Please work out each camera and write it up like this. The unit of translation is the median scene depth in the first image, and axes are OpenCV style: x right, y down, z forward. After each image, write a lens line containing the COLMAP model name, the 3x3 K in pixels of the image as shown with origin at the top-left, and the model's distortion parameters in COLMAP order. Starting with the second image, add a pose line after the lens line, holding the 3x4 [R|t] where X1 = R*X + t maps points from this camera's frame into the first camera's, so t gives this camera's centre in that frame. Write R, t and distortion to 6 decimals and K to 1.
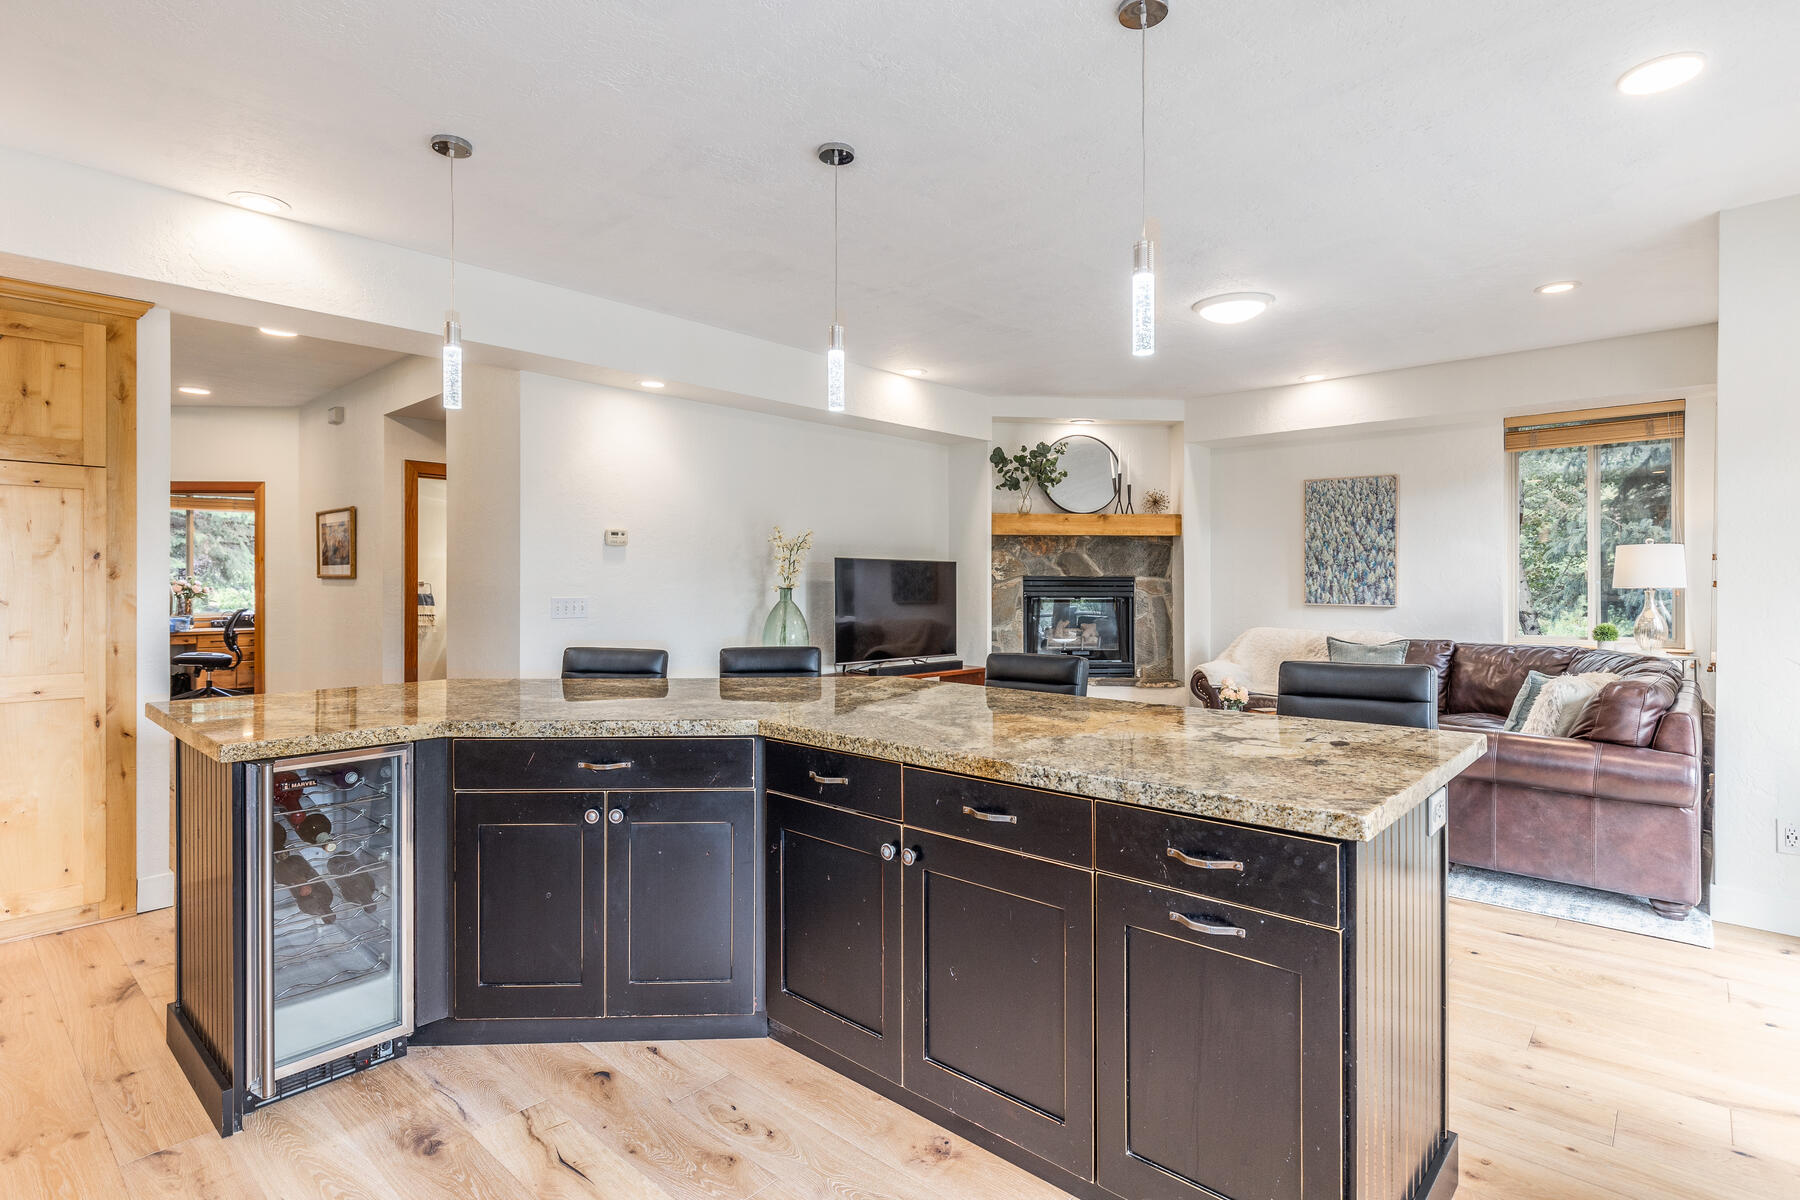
lens RADIAL K [[902.5, 0, 894.9], [0, 902.5, 586.5], [0, 0, 1]] dist [-0.002337, 0.000640]
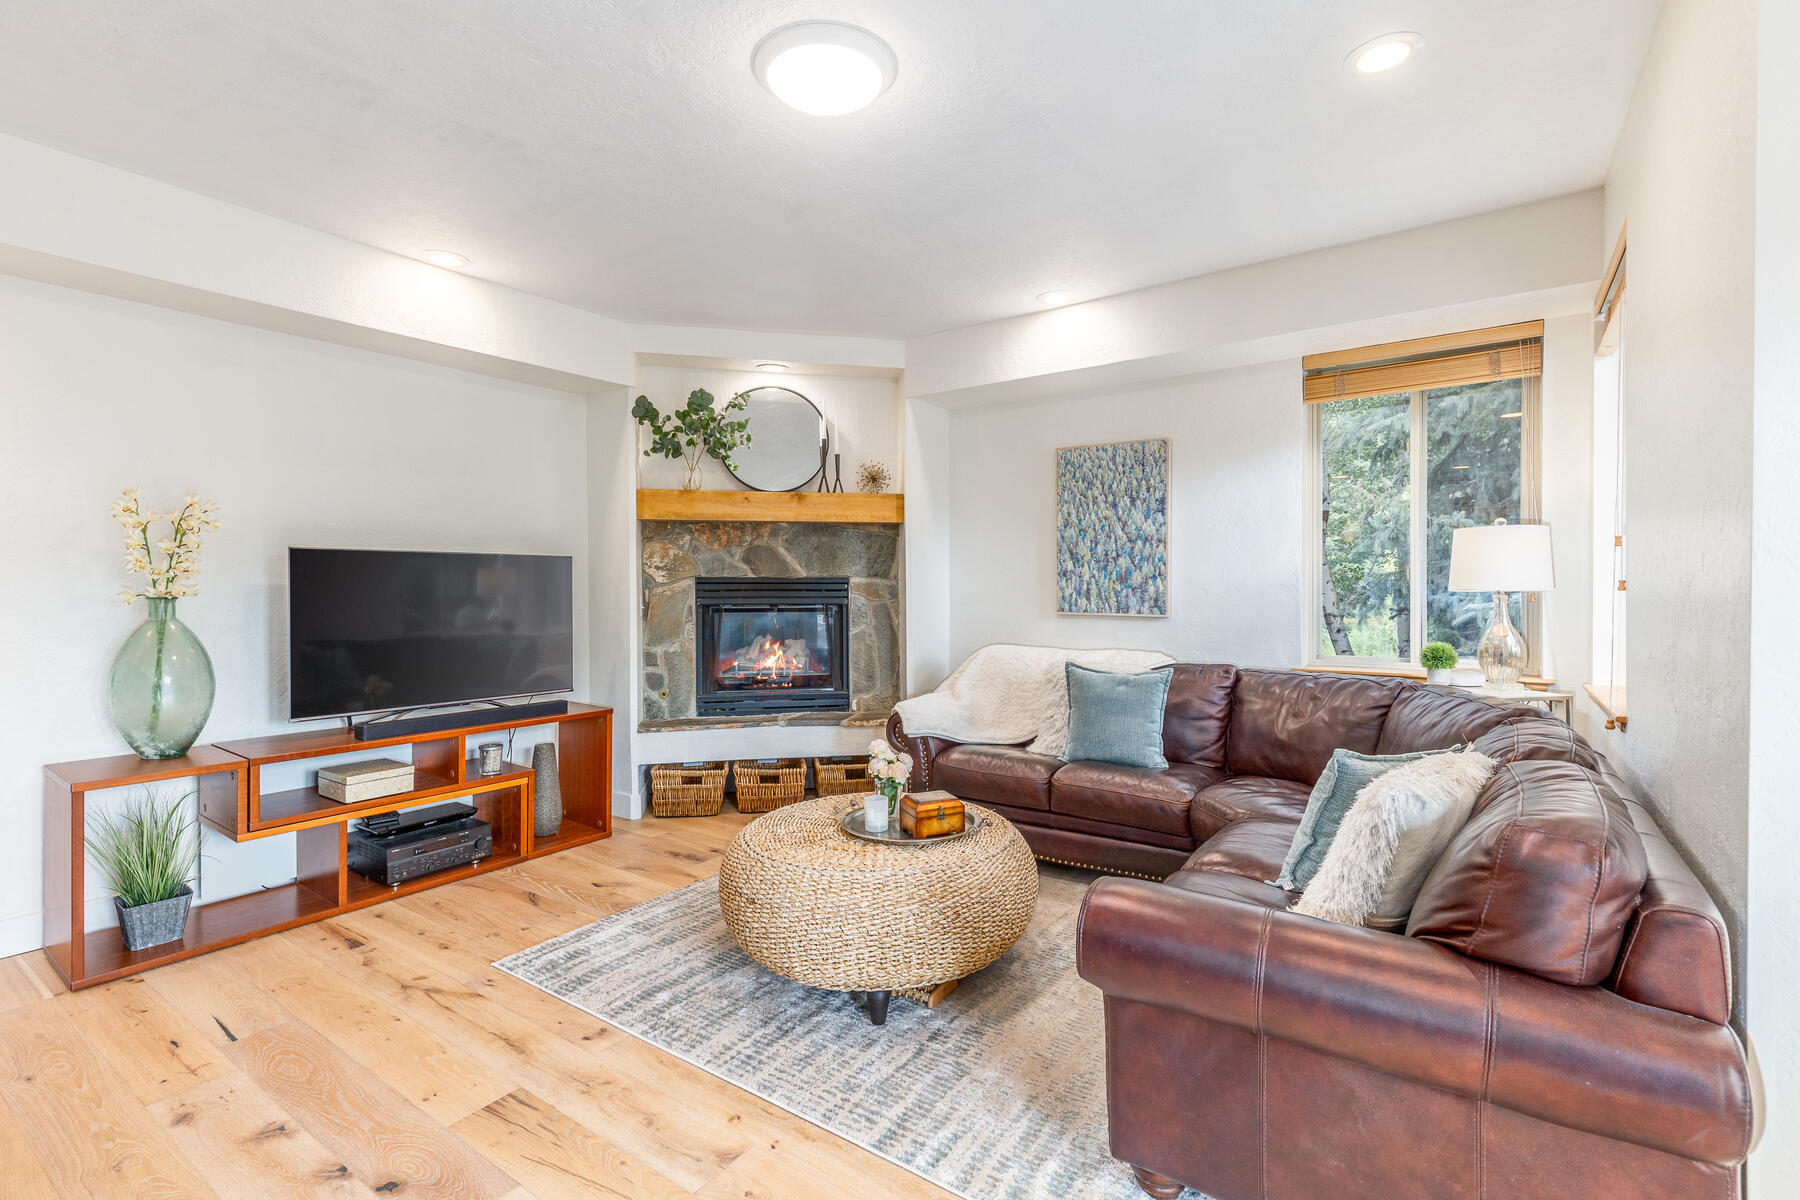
lens RADIAL K [[819.5, 0, 903.6], [0, 819.5, 591.9], [0, 0, 1]] dist [0.012706, -0.001081]
pose [[0.991608, -0.004516, 0.129204, 0.243809], [0.003860, 0.999978, 0.005325, -0.002339], [-0.129225, -0.004782, 0.991604, 0.345532]]
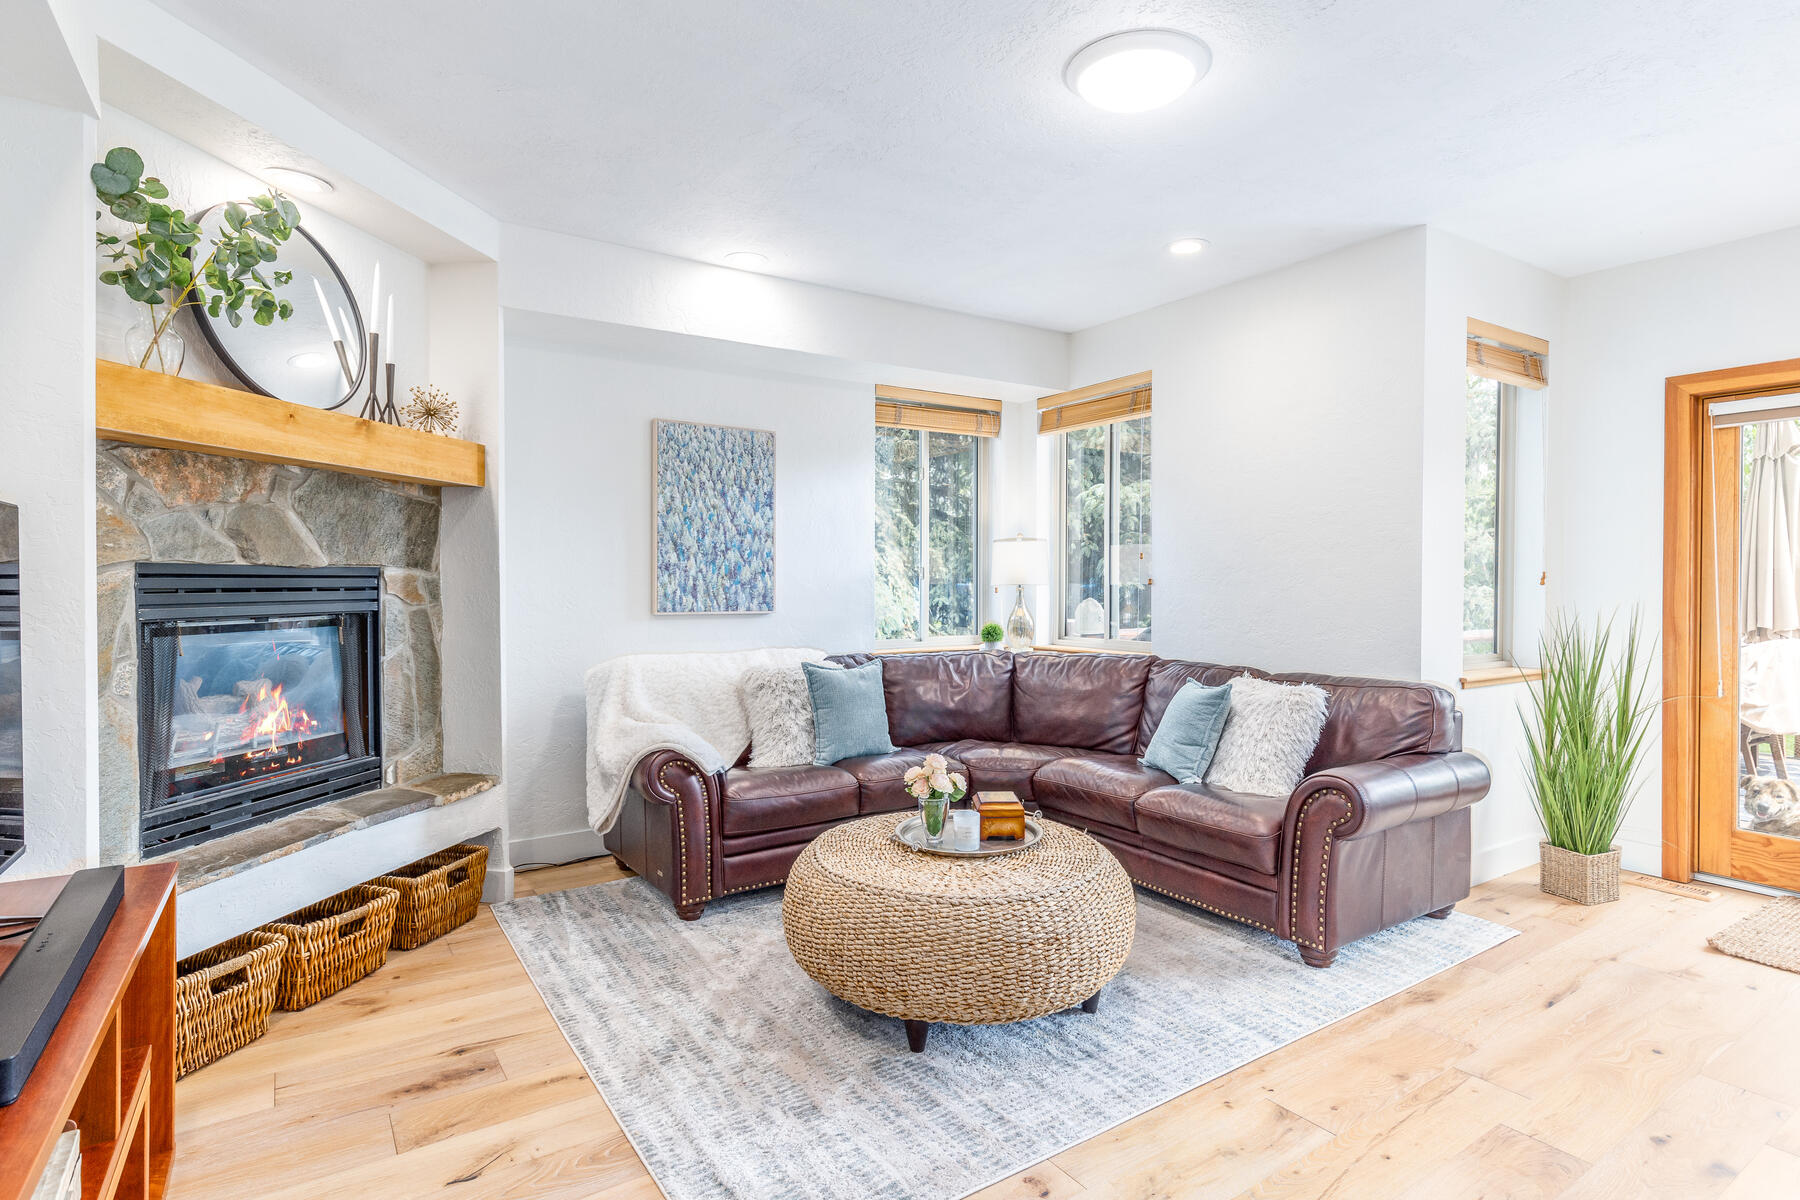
lens RADIAL K [[935.3, 0, 905.7], [0, 935.3, 592.9], [0, 0, 1]] dist [0.014528, -0.000598]
pose [[0.229627, -0.016334, 0.973142, -0.150842], [0.001013, 0.999863, 0.016543, -0.006050], [-0.973278, -0.002813, 0.229612, 0.691413]]
